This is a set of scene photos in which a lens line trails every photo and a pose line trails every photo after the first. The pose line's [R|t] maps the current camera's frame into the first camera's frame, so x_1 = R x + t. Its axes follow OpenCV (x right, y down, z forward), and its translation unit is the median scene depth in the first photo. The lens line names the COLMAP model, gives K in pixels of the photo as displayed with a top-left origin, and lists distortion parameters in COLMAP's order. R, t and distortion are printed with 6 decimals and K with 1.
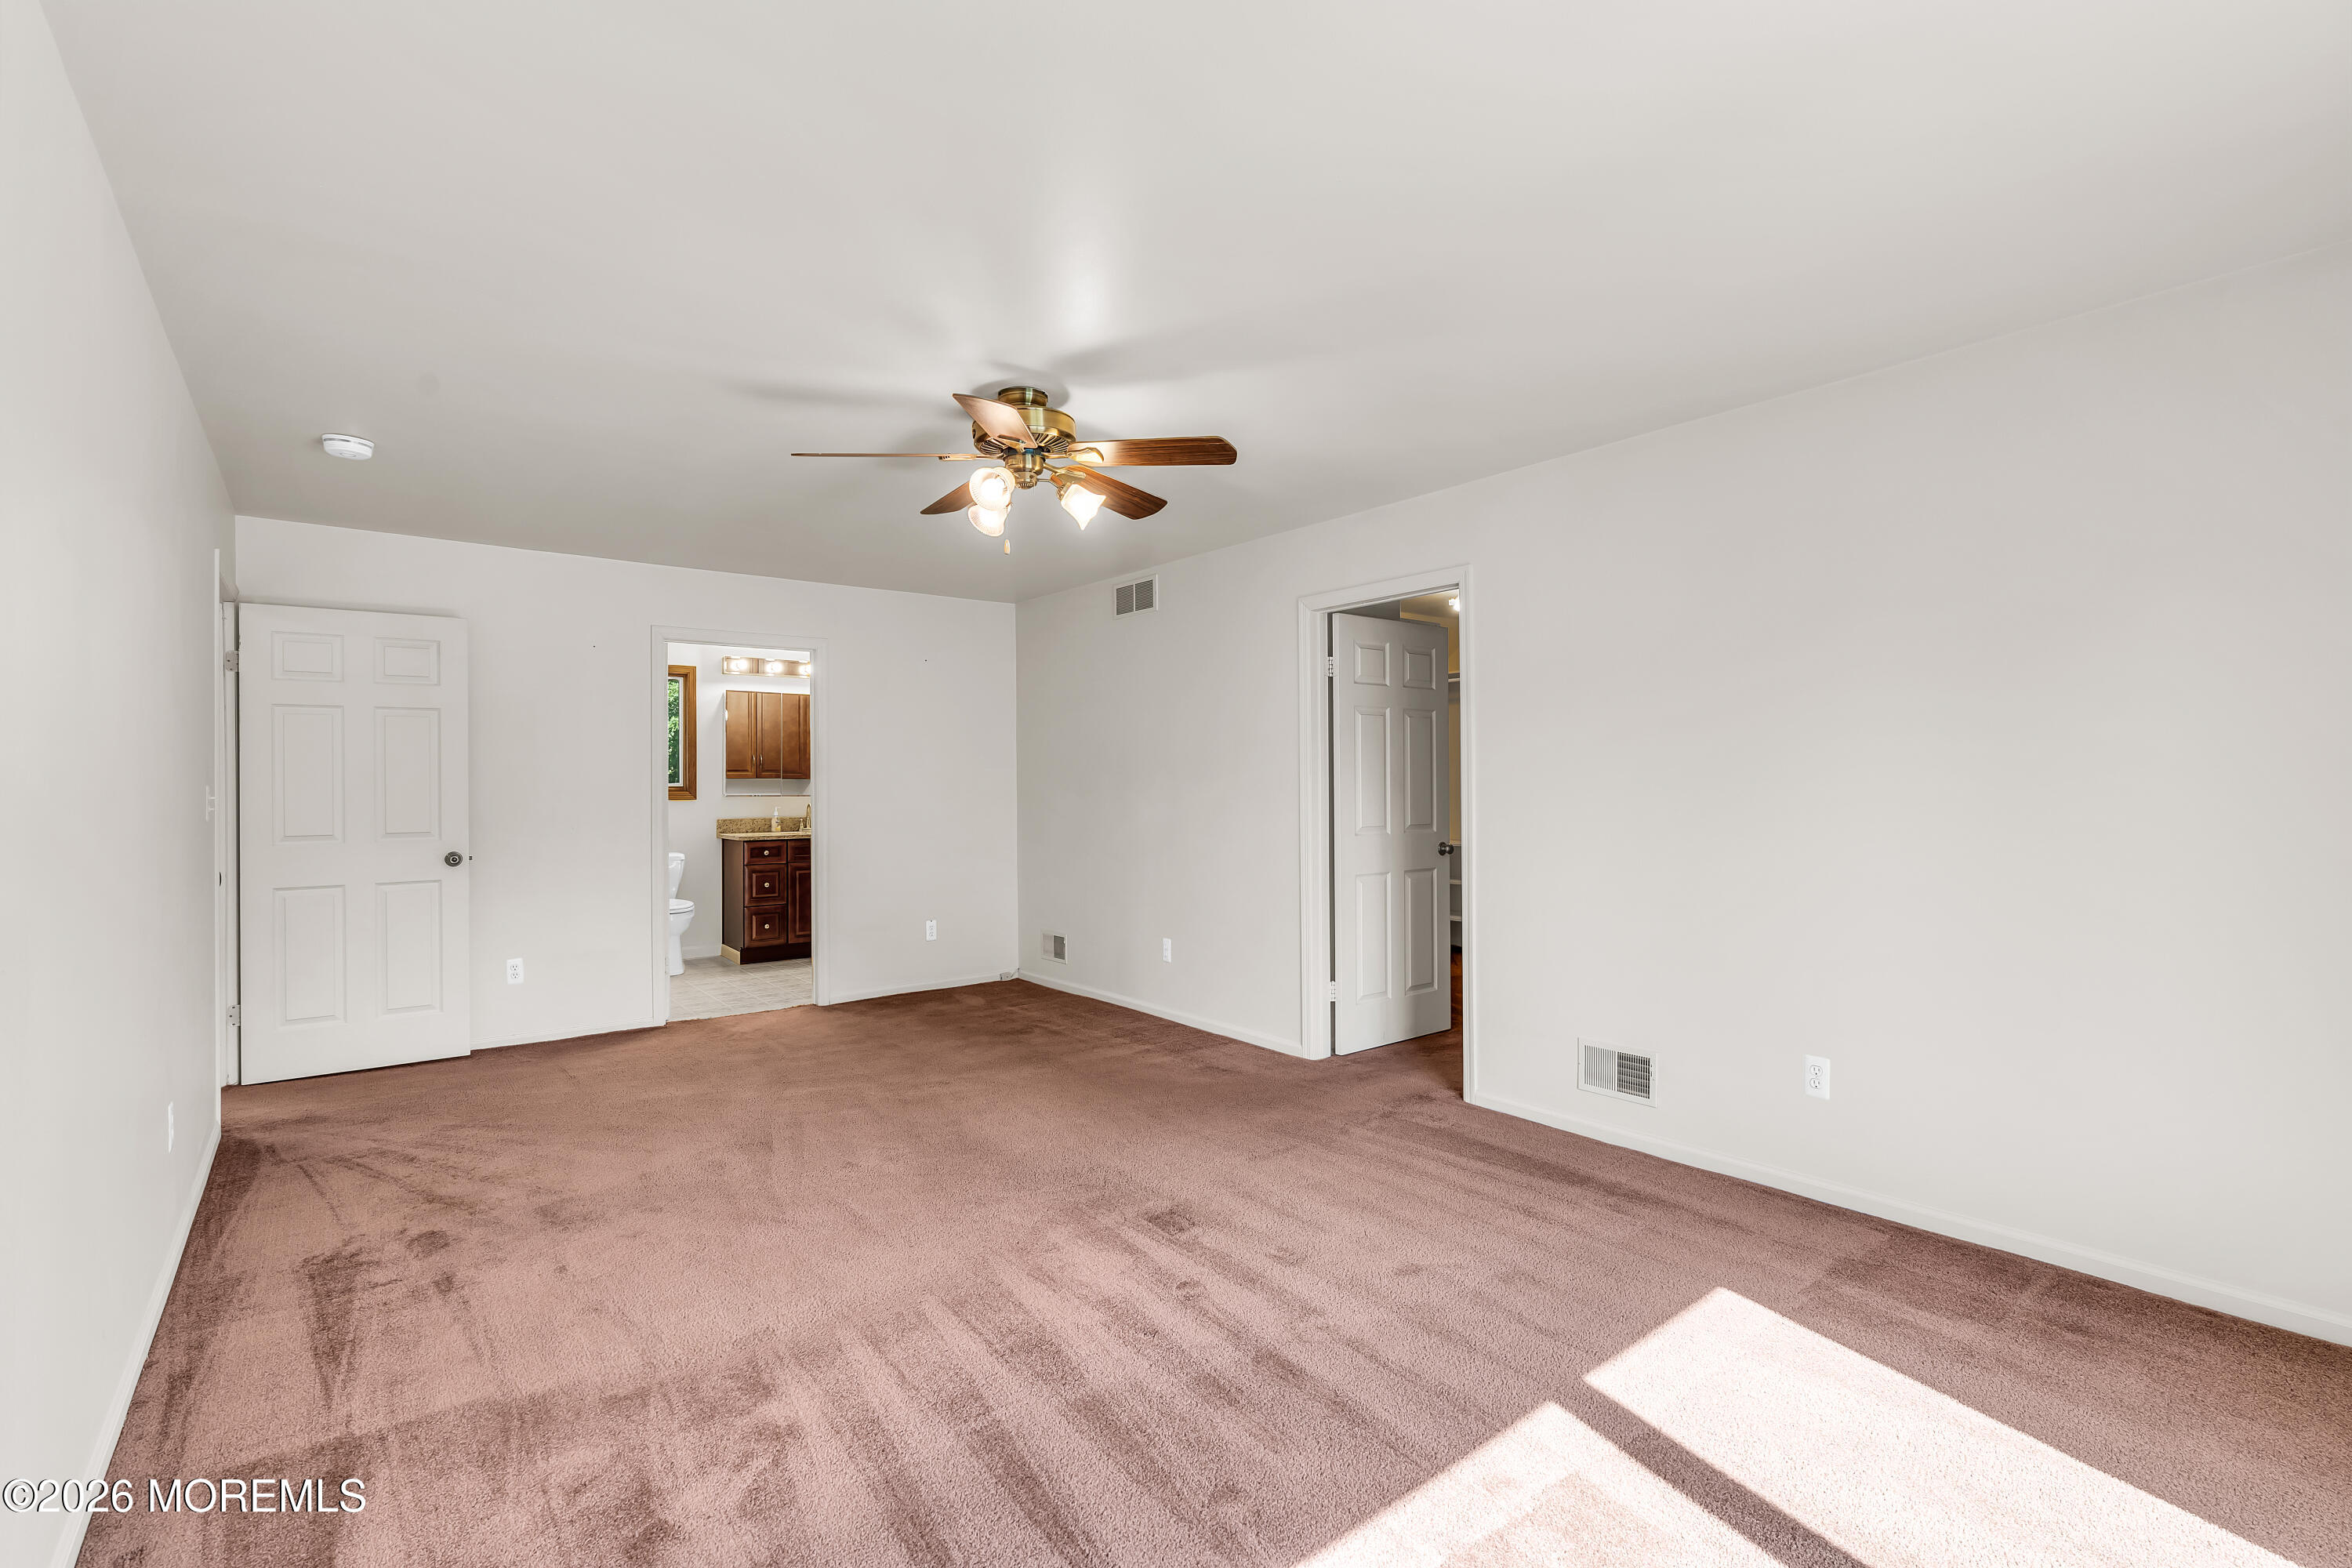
lens RADIAL K [[1059.1, 0, 1173.9], [0, 1059.1, 785.5], [0, 0, 1]] dist [-0.005485, -0.000211]
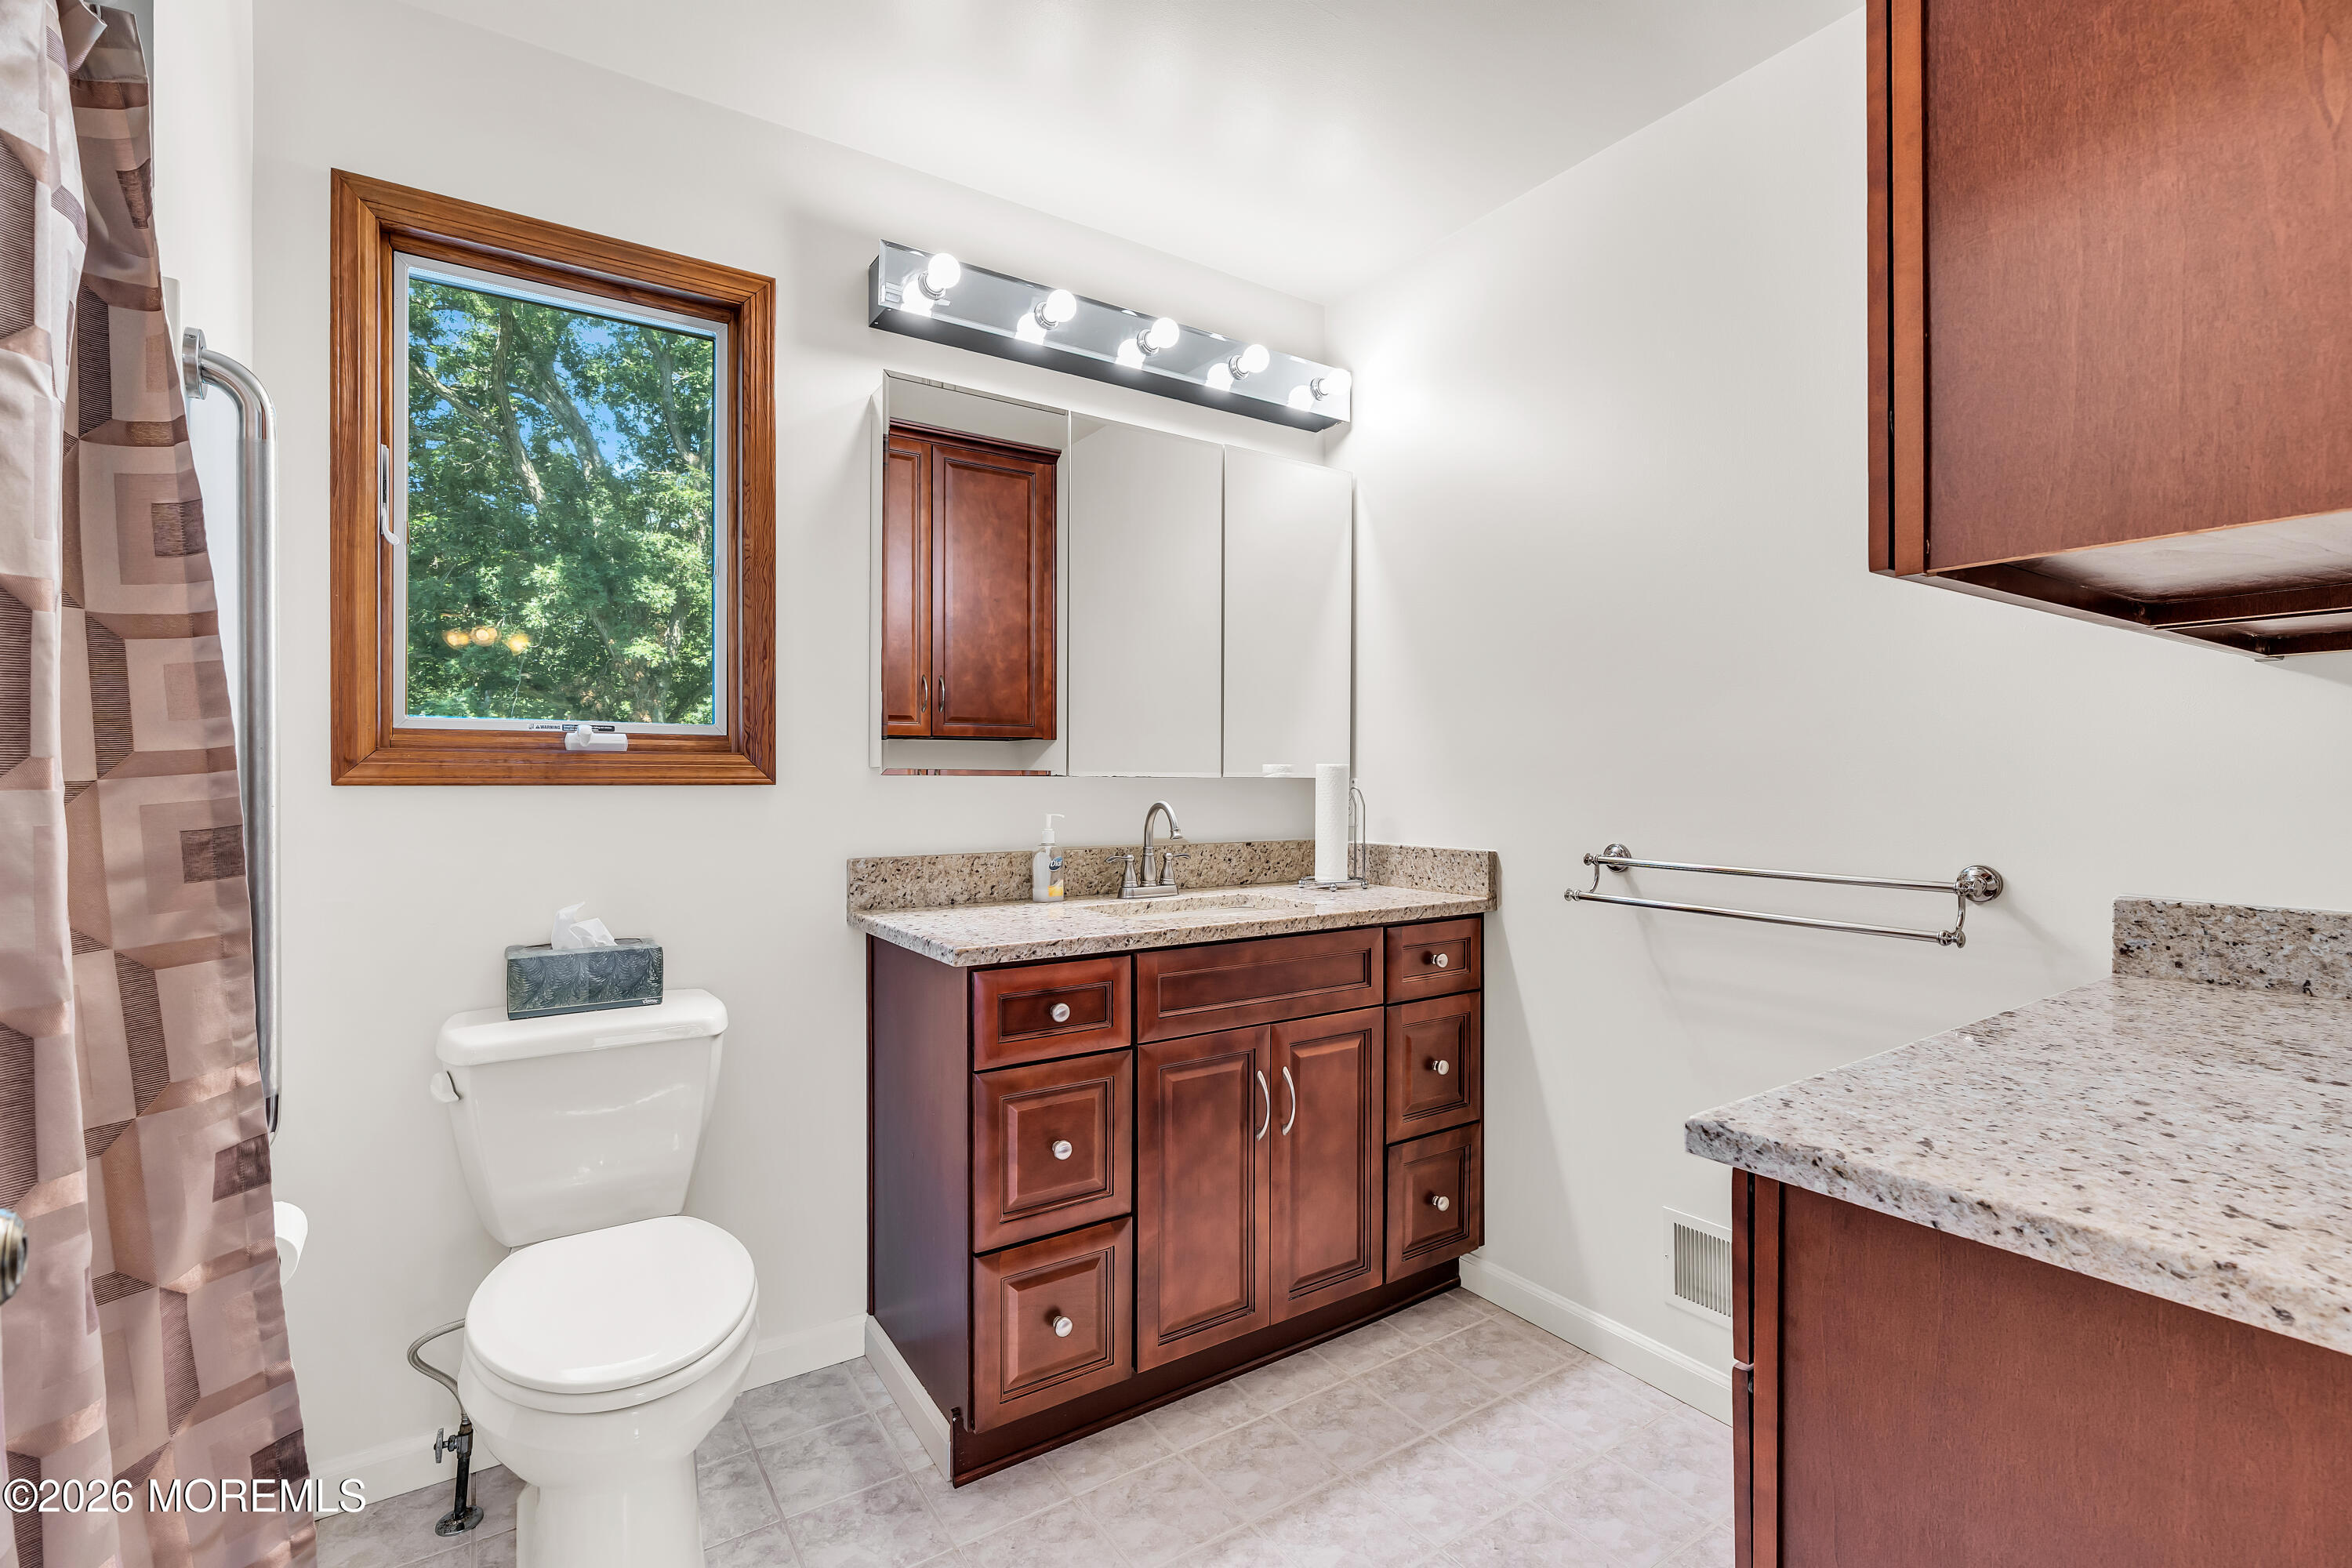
lens RADIAL K [[1059.1, 0, 1182.0], [0, 1059.1, 780.0], [0, 0, 1]] dist [-0.005485, -0.000211]
pose [[0.996885, -0.000011, -0.078867, -0.330538], [0.000129, 0.999999, 0.001491, 0.011087], [0.078867, -0.001496, 0.996884, 0.747905]]
